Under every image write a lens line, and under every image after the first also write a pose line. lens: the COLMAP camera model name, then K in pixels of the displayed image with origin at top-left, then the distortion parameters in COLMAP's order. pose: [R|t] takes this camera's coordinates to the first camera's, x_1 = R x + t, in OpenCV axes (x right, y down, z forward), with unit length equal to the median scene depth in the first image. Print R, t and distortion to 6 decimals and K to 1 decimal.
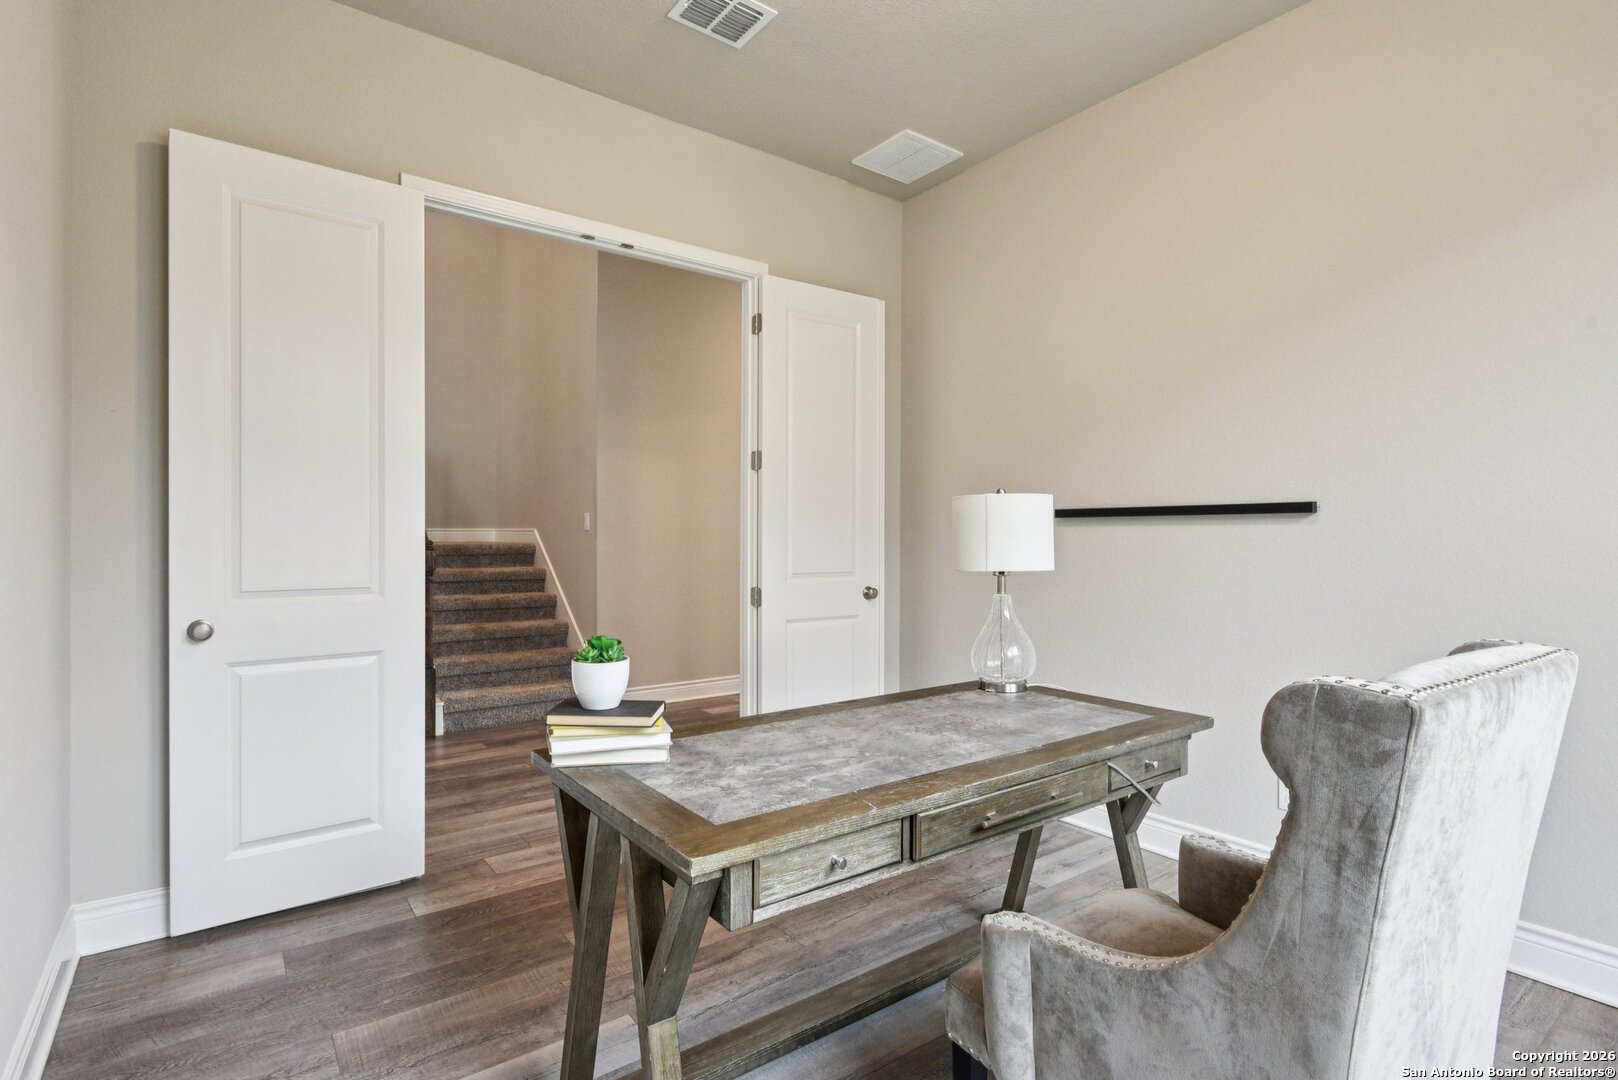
lens RADIAL K [[774.3, 0, 817.1], [0, 774.3, 541.7], [0, 0, 1]] dist [0.001125, -0.005063]
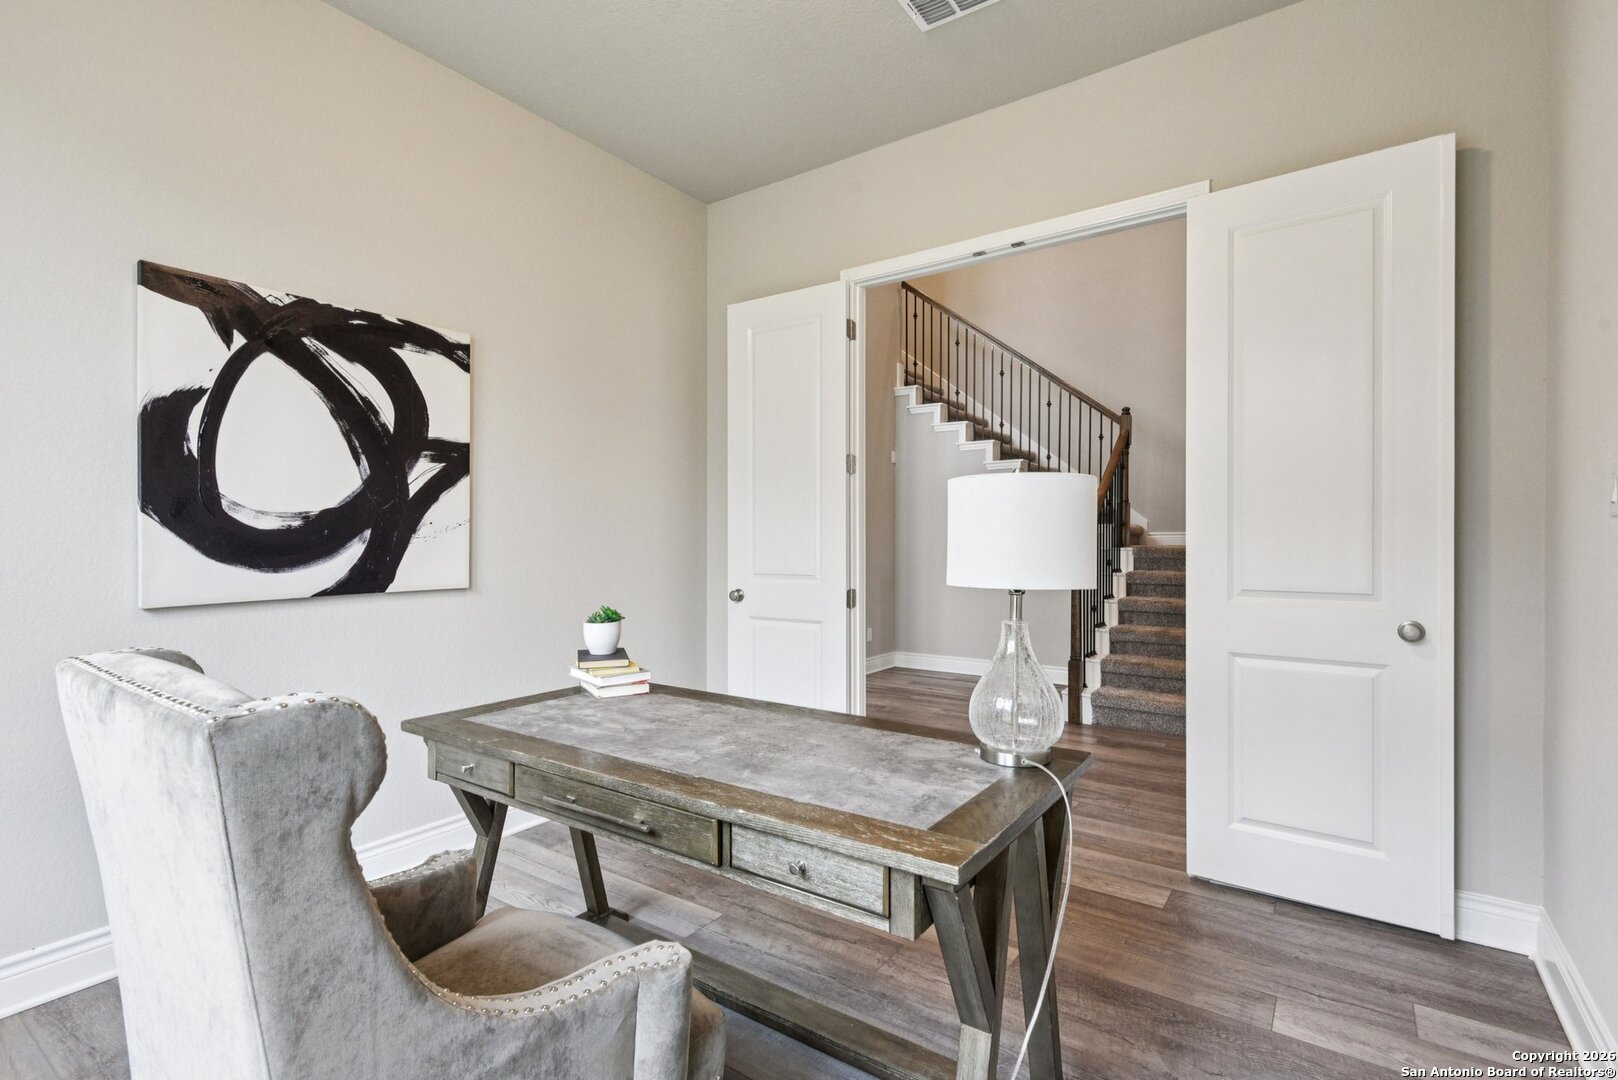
lens RADIAL K [[774.3, 0, 813.7], [0, 774.3, 539.8], [0, 0, 1]] dist [0.001125, -0.005063]
pose [[0.308589, 0.000057, -0.951195, 0.899638], [-0.006451, 0.999977, -0.002033, -0.002885], [0.951173, 0.006764, 0.308583, 0.660500]]
